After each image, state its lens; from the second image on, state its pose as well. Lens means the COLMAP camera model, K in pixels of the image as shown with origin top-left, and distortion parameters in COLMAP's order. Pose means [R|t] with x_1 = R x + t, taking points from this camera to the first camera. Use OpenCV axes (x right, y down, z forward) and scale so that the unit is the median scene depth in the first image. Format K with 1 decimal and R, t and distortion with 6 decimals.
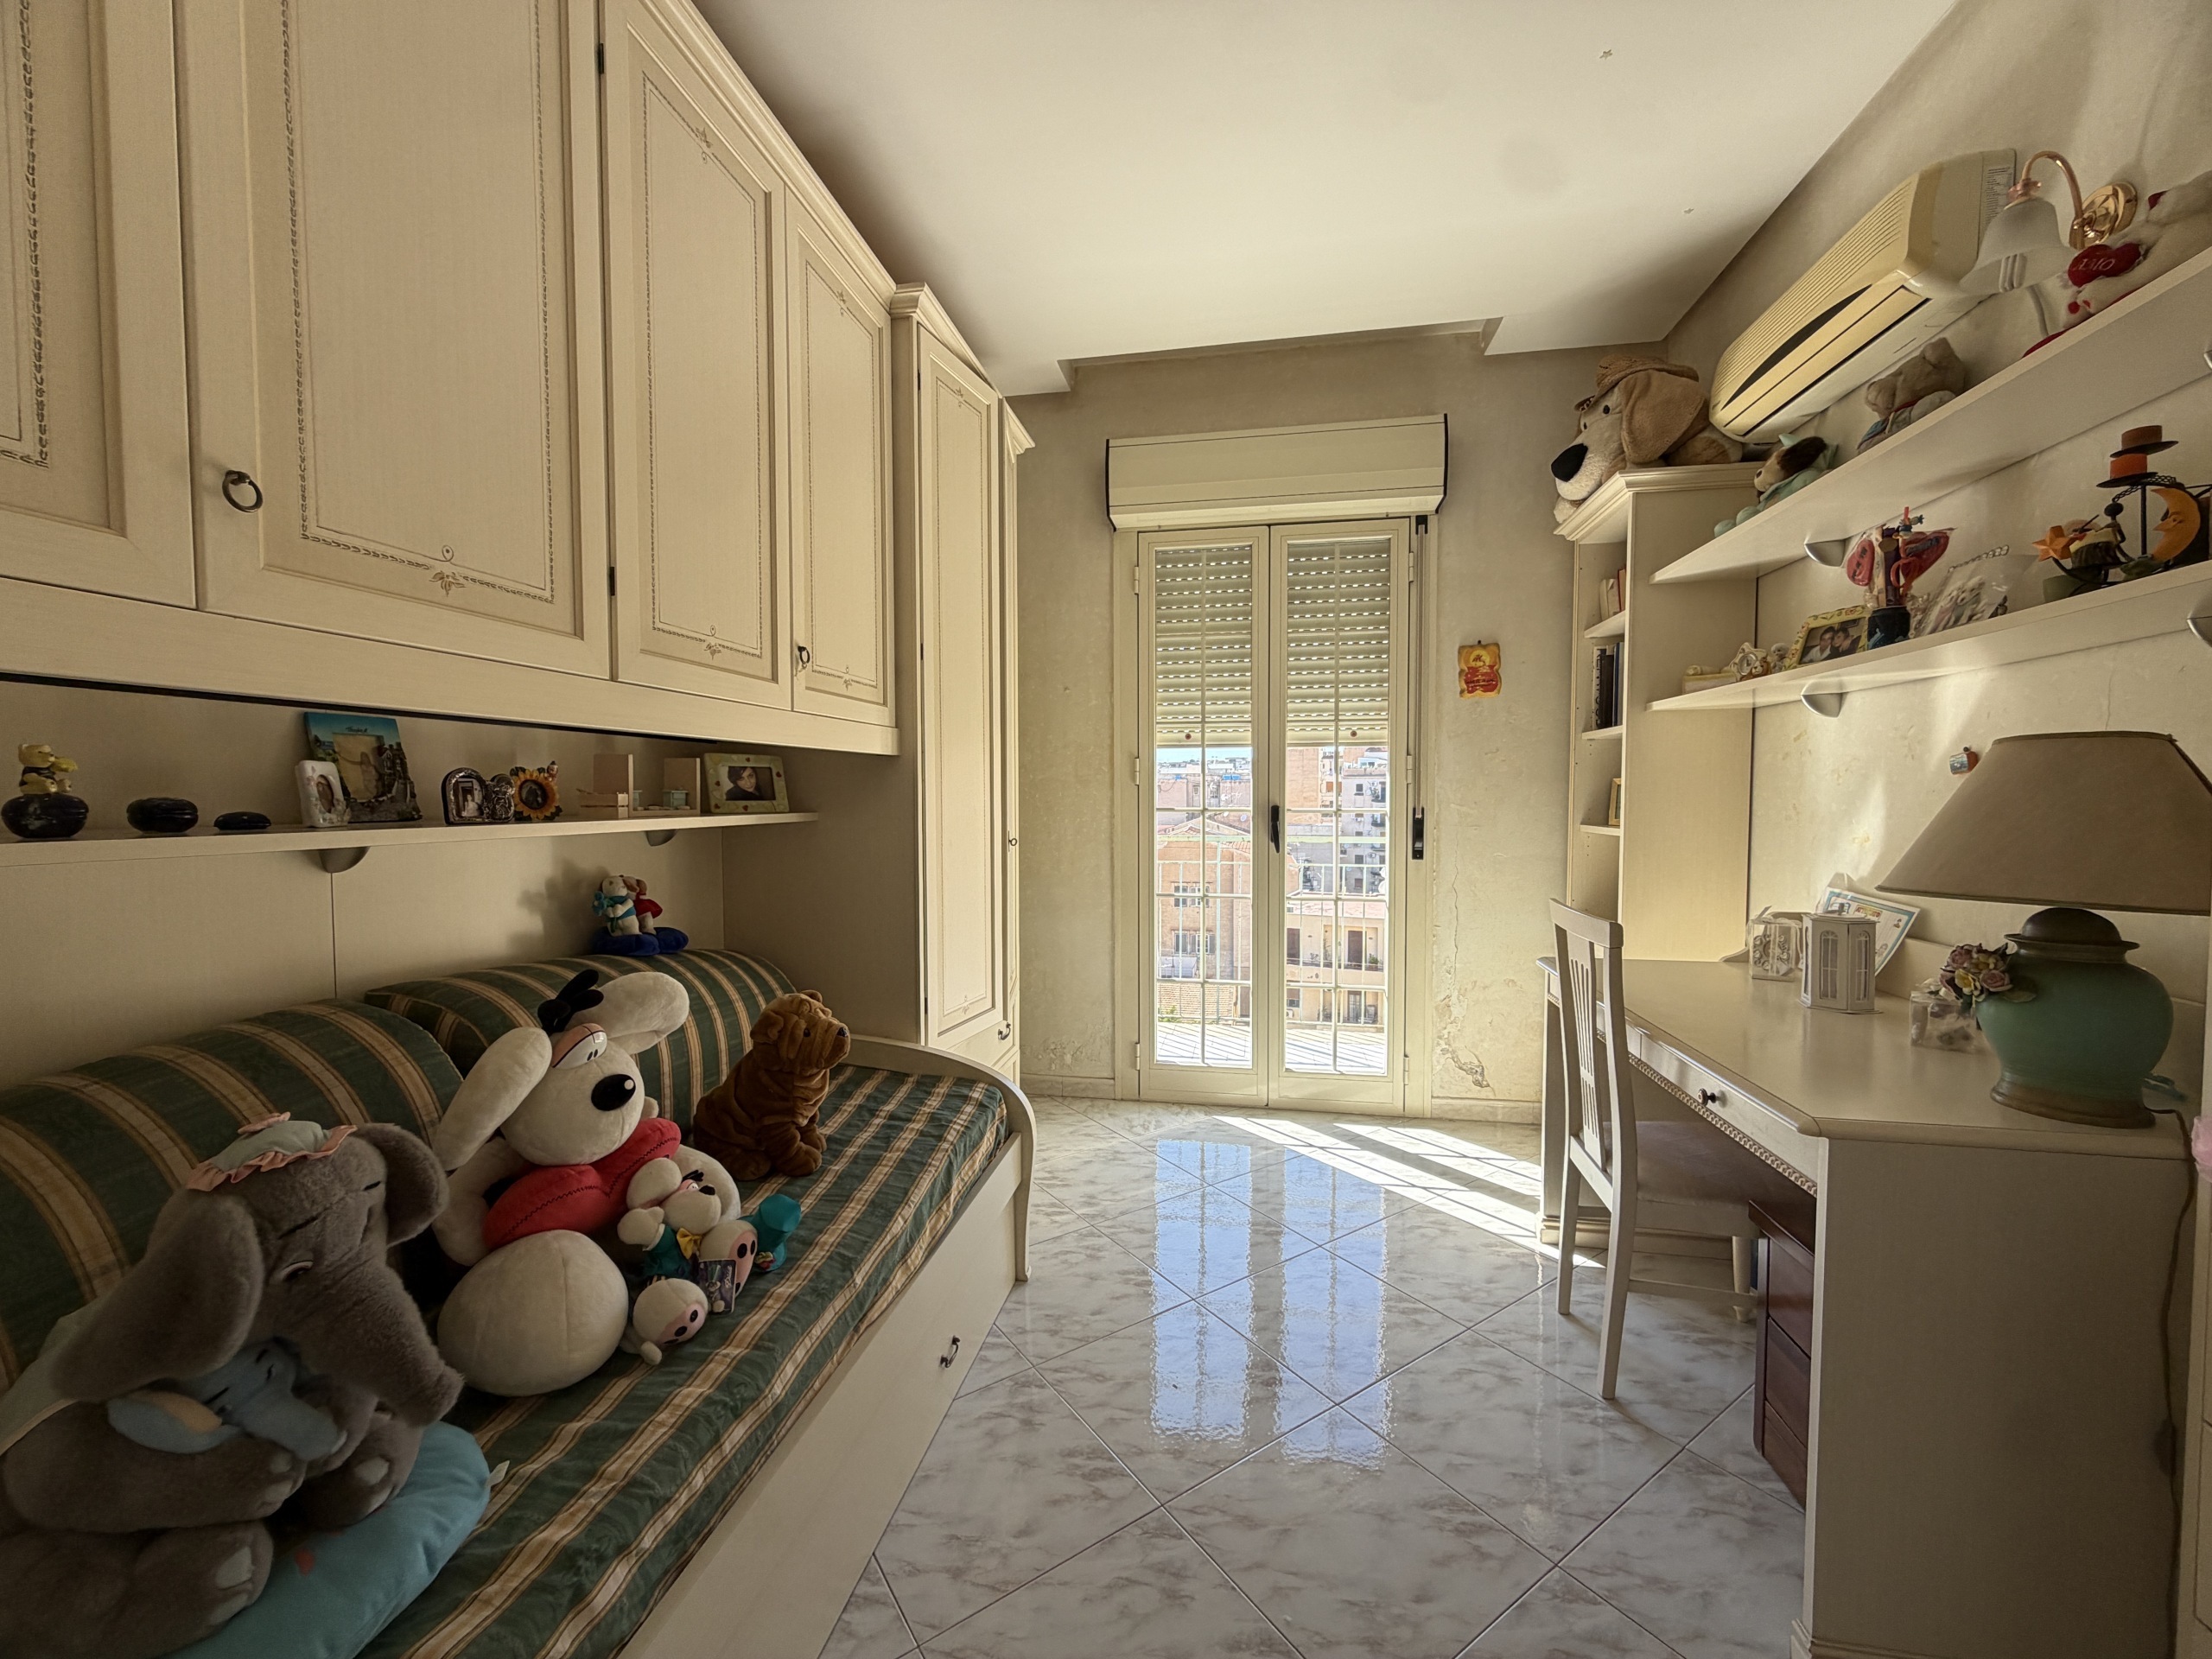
lens RADIAL K [[882.4, 0, 1098.9], [0, 882.4, 828.5], [0, 0, 1]] dist [0.000372, 0.000288]
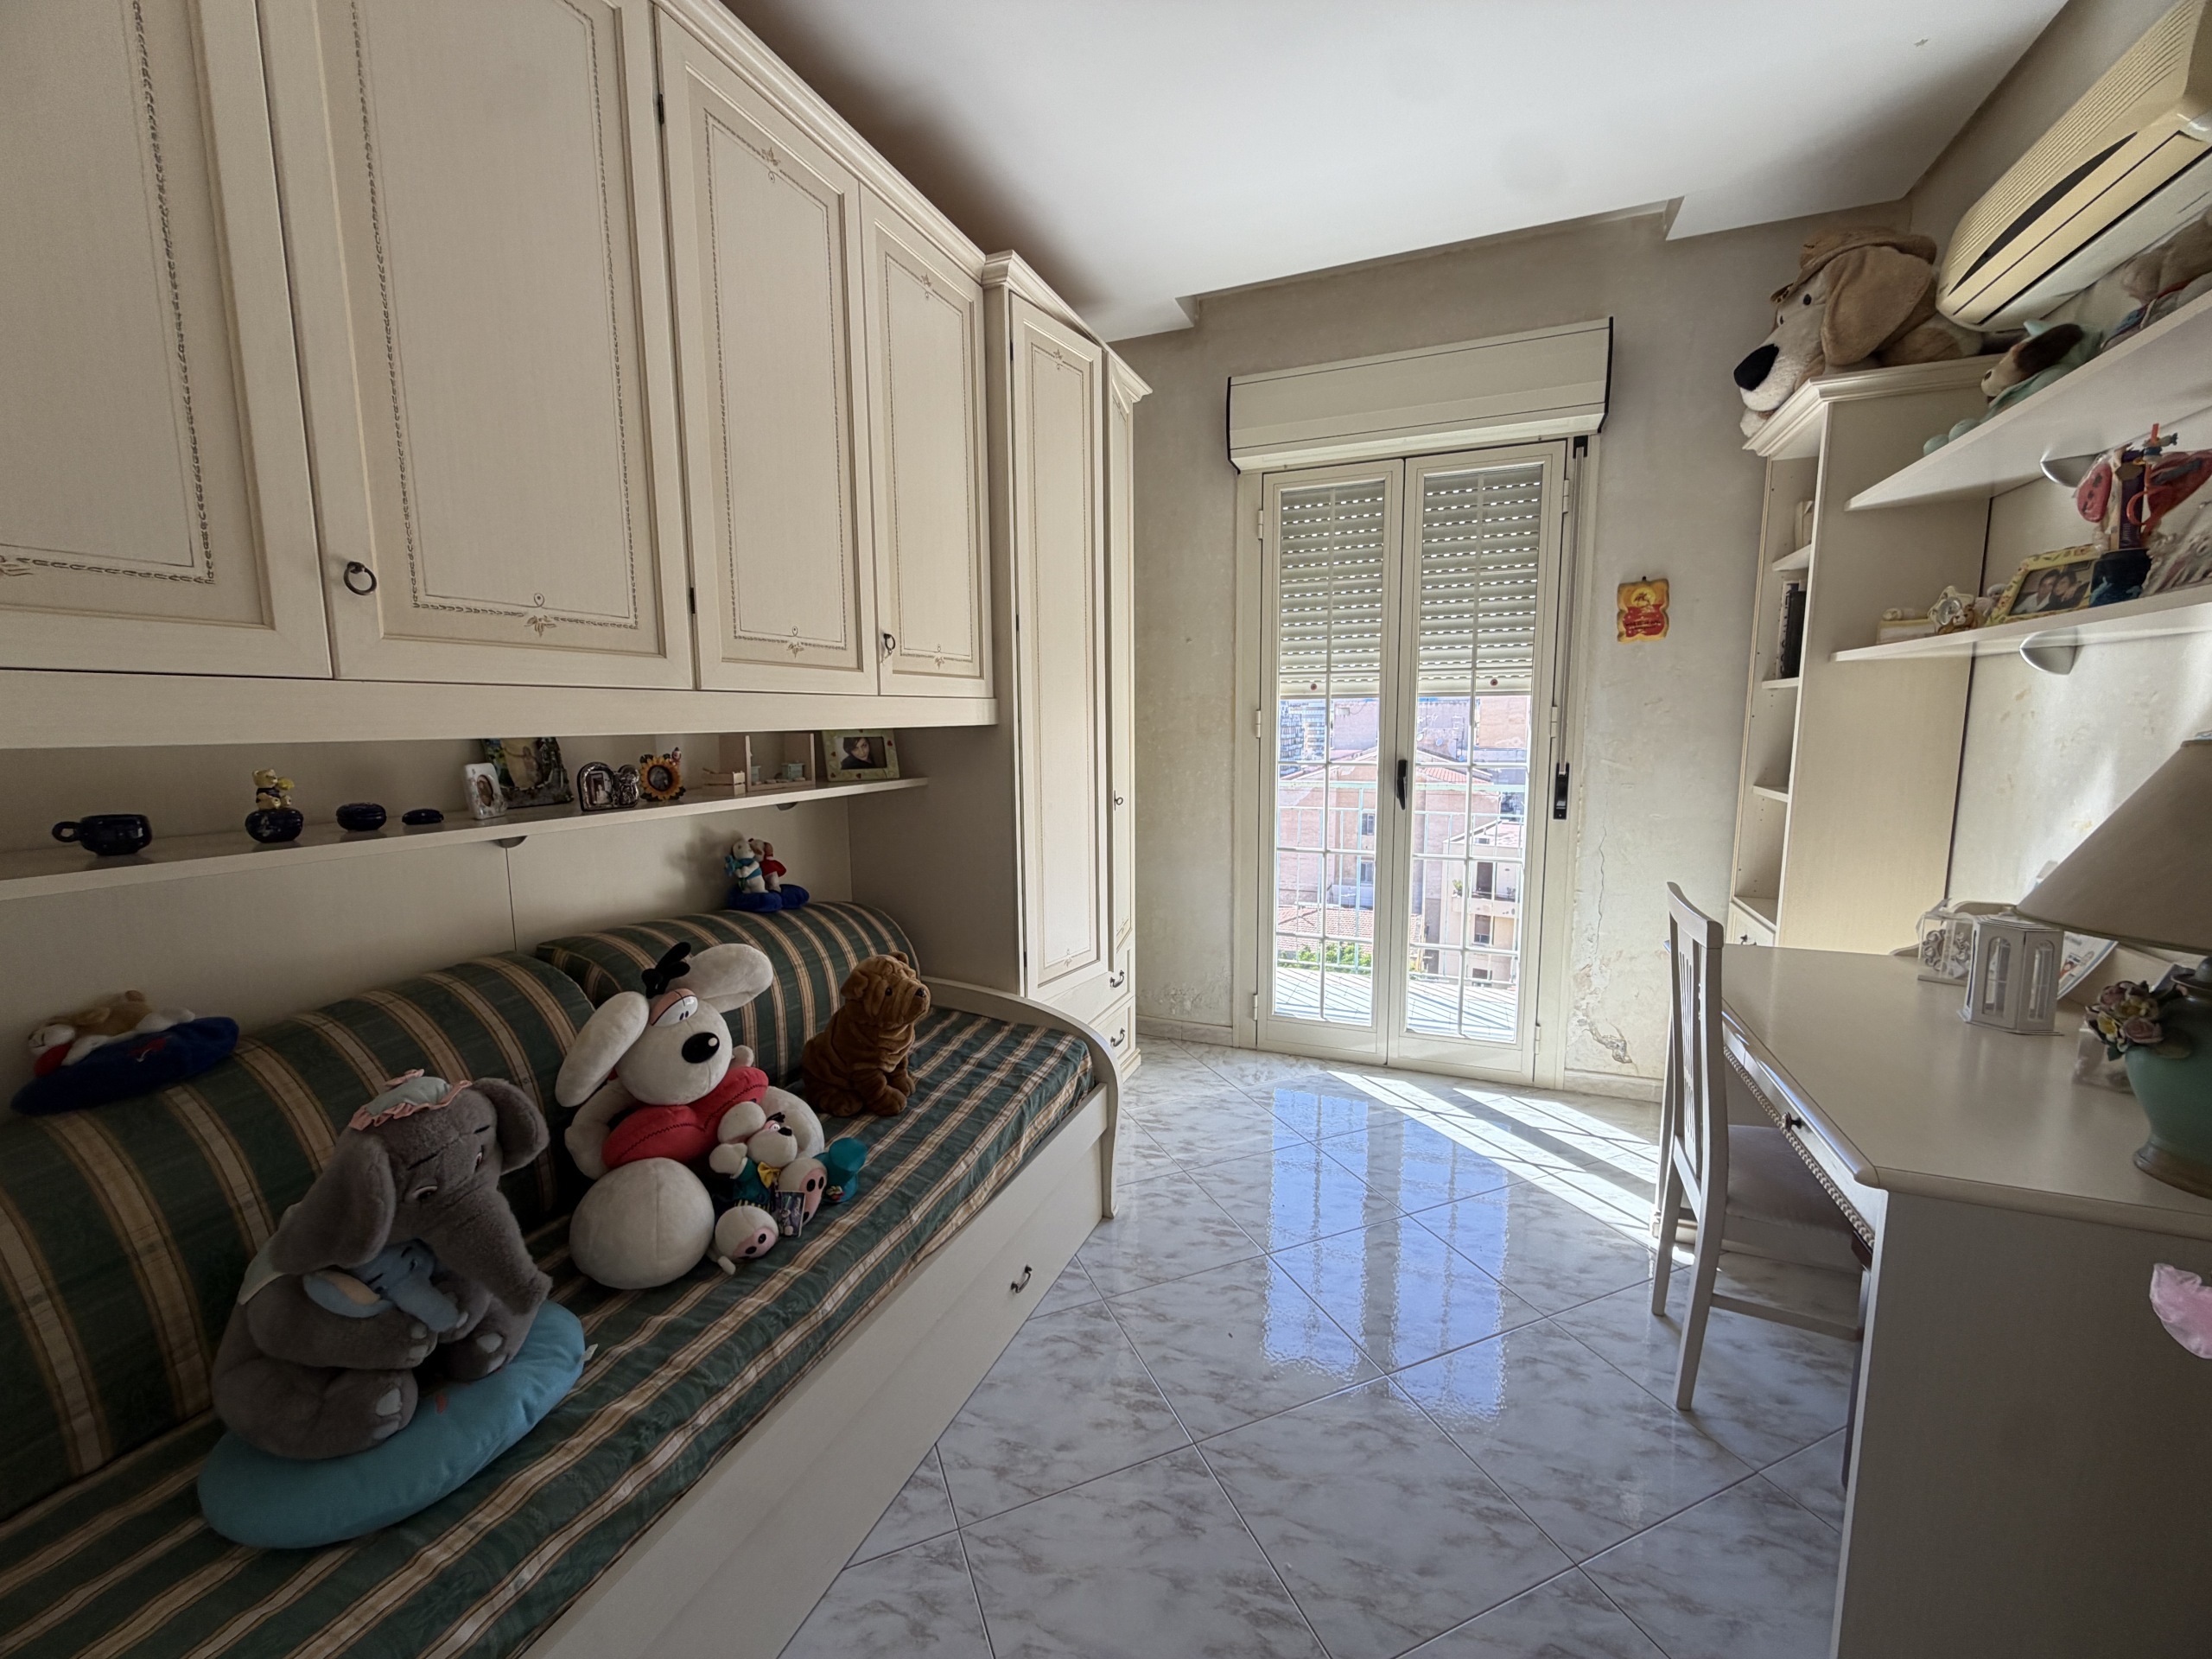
lens RADIAL K [[882.4, 0, 1099.7], [0, 882.4, 827.9], [0, 0, 1]] dist [0.000372, 0.000288]
pose [[0.978746, 0.017823, -0.204299, 0.141021], [-0.000203, 0.996300, 0.085942, -0.064726], [0.205075, -0.084074, 0.975129, -0.011420]]
